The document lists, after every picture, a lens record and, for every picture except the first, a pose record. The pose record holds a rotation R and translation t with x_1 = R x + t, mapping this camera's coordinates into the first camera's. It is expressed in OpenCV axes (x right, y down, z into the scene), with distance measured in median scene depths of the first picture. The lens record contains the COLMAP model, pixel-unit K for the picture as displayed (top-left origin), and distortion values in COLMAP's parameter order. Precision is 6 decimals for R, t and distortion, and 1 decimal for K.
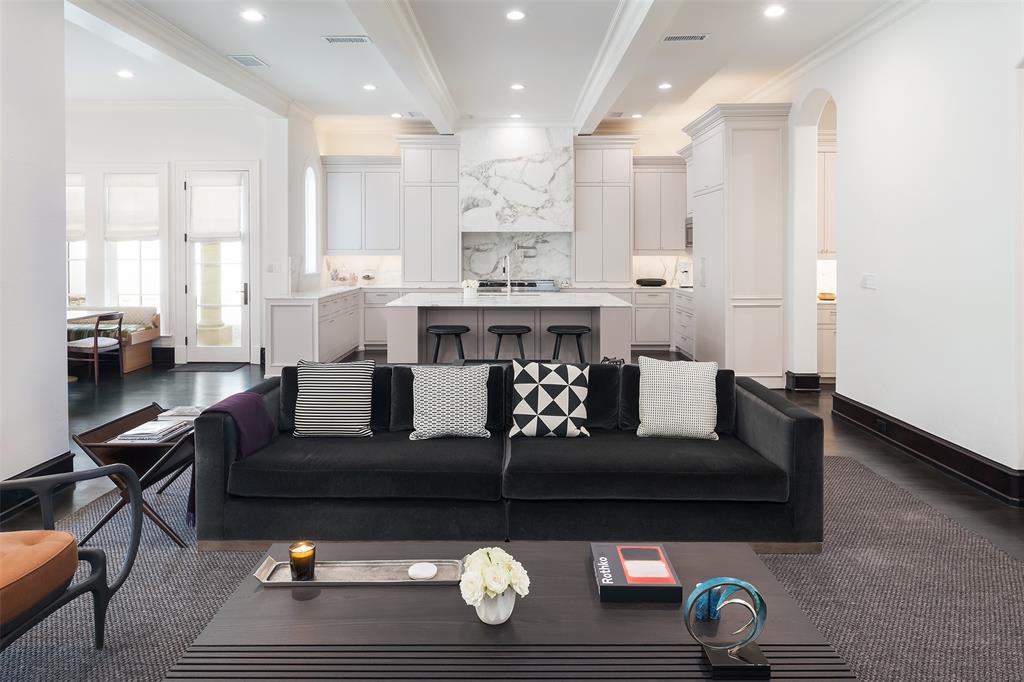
lens RADIAL K [[654.4, 0, 509.6], [0, 654.4, 252.6], [0, 0, 1]] dist [-0.003469, 0.000848]
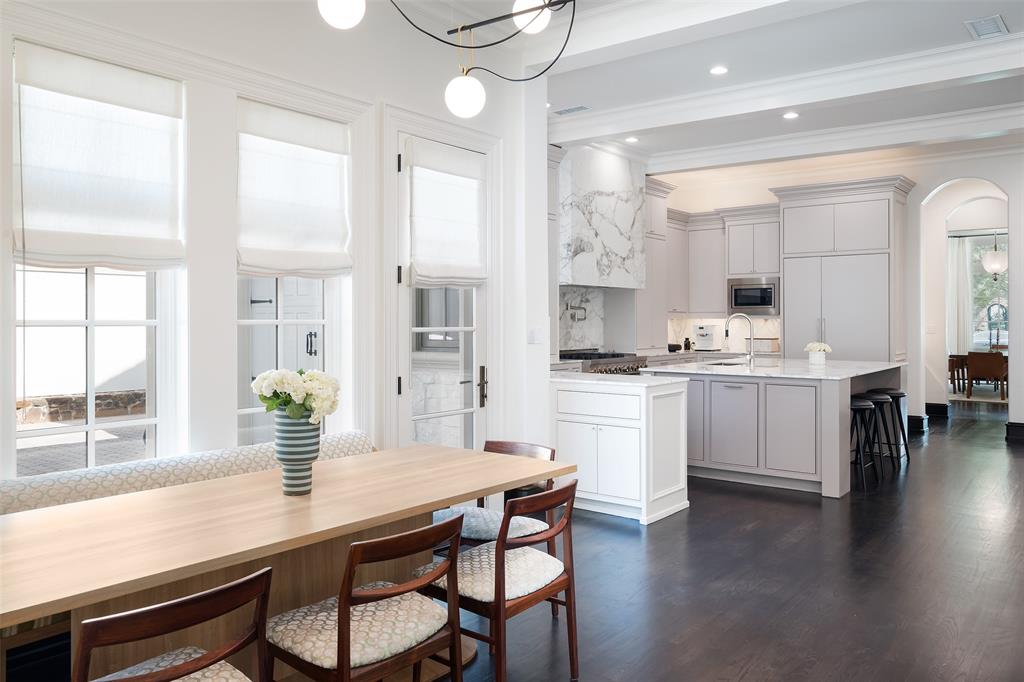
lens RADIAL K [[768.6, 0, 527.3], [0, 768.6, 317.1], [0, 0, 1]] dist [-0.001975, -0.002006]
pose [[0.606378, 0.003587, 0.795169, -0.775860], [0.005446, 0.999948, -0.008664, 0.011243], [-0.795158, 0.009584, 0.606327, 0.525252]]
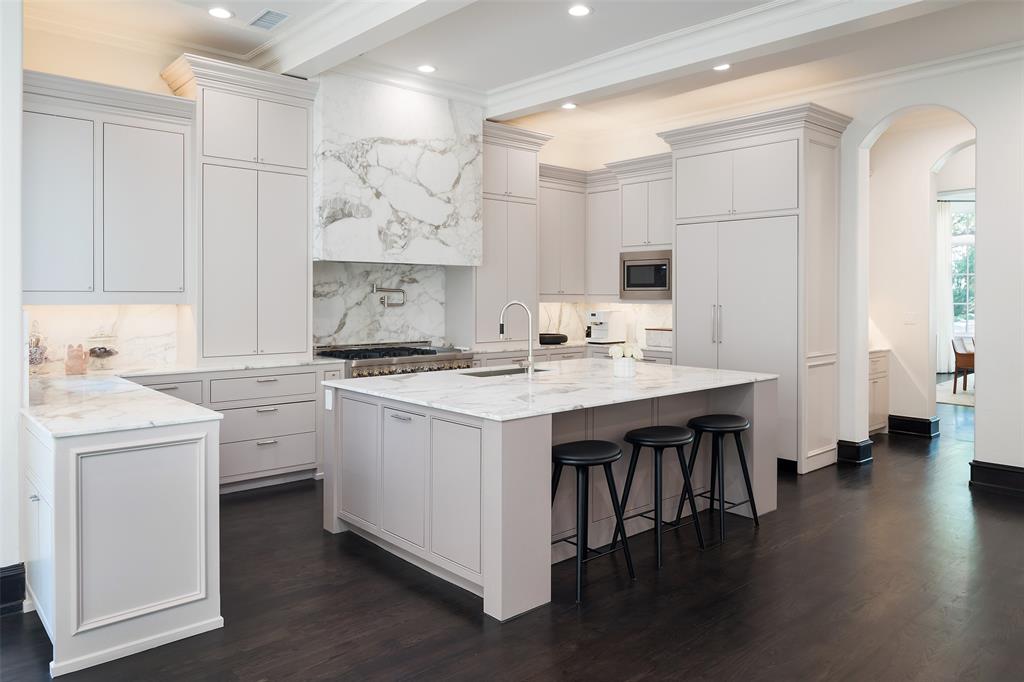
lens RADIAL K [[713.8, 0, 535.7], [0, 713.8, 299.9], [0, 0, 1]] dist [-0.008236, -0.001703]
pose [[0.729308, -0.001922, 0.684182, -0.350874], [0.000515, 0.999997, 0.002261, -0.000119], [-0.684185, -0.001296, 0.729307, 0.444869]]
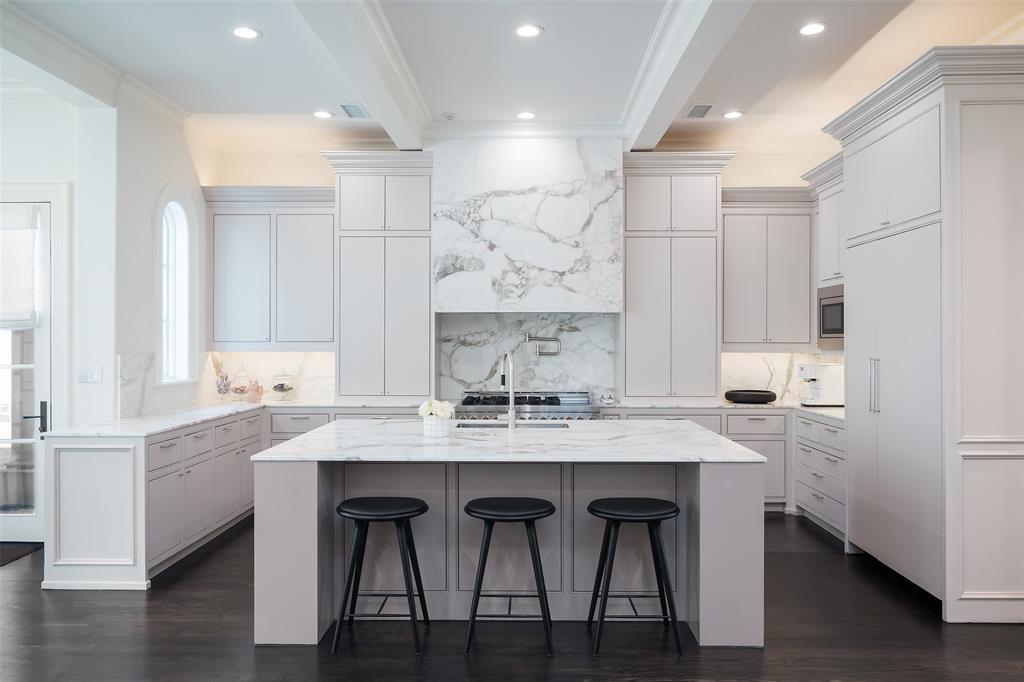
lens RADIAL K [[754.9, 0, 512.5], [0, 754.9, 342.6], [0, 0, 1]] dist [-0.008160, 0.003638]
pose [[0.999932, 0.001266, -0.011582, 0.005383], [-0.001301, 0.999994, -0.003068, -0.002305], [0.011578, 0.003083, 0.999928, 0.312666]]
